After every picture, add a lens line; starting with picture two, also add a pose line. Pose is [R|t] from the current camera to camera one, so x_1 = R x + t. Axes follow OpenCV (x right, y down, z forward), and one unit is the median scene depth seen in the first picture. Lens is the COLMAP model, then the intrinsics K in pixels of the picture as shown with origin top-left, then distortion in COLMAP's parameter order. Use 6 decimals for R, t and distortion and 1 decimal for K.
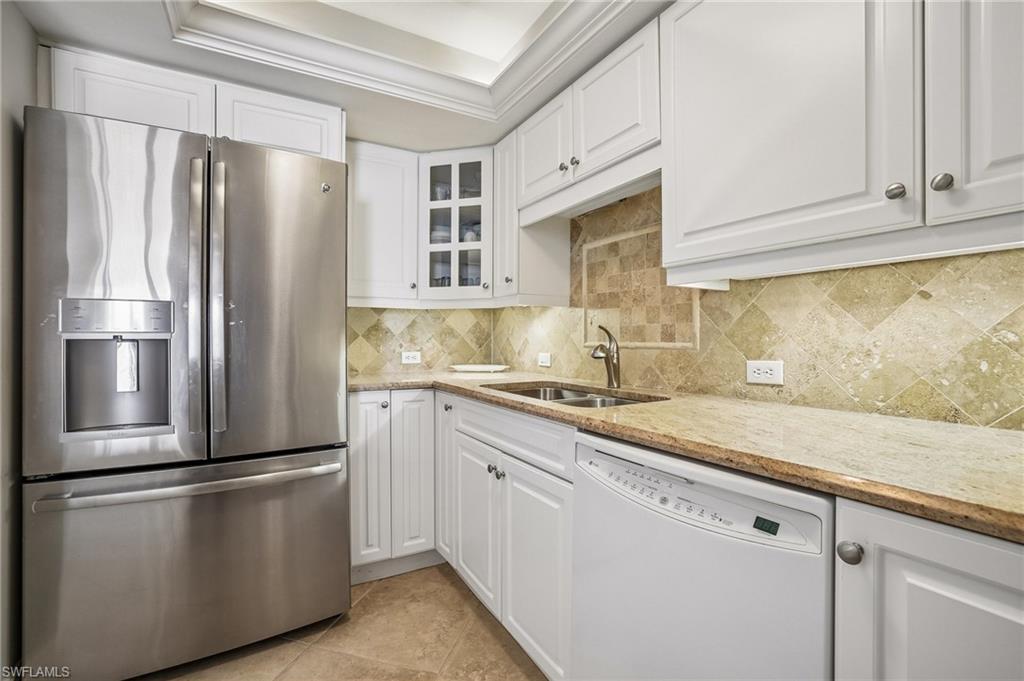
lens RADIAL K [[448.3, 0, 510.9], [0, 448.3, 342.6], [0, 0, 1]] dist [-0.051292, 0.019935]
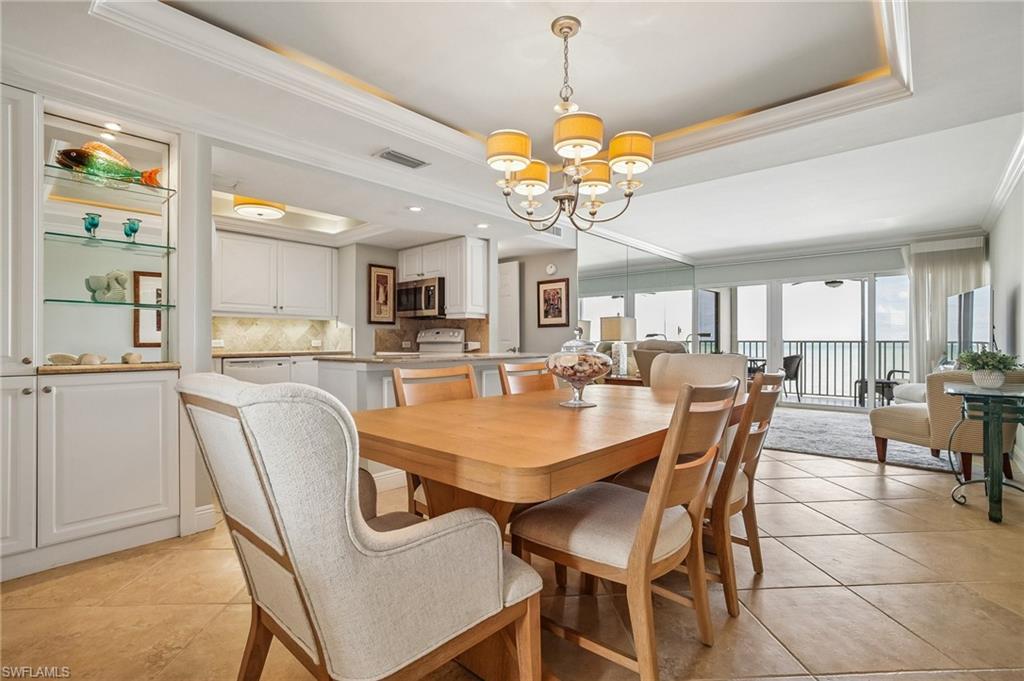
lens RADIAL K [[478.3, 0, 512.0], [0, 478.3, 340.5], [0, 0, 1]] dist [-0.023980, 0.000995]
pose [[-0.319045, 0.004498, 0.947729, -2.790338], [0.010298, 0.999946, -0.001279, 0.057604], [-0.947684, 0.009352, -0.319074, 0.029810]]
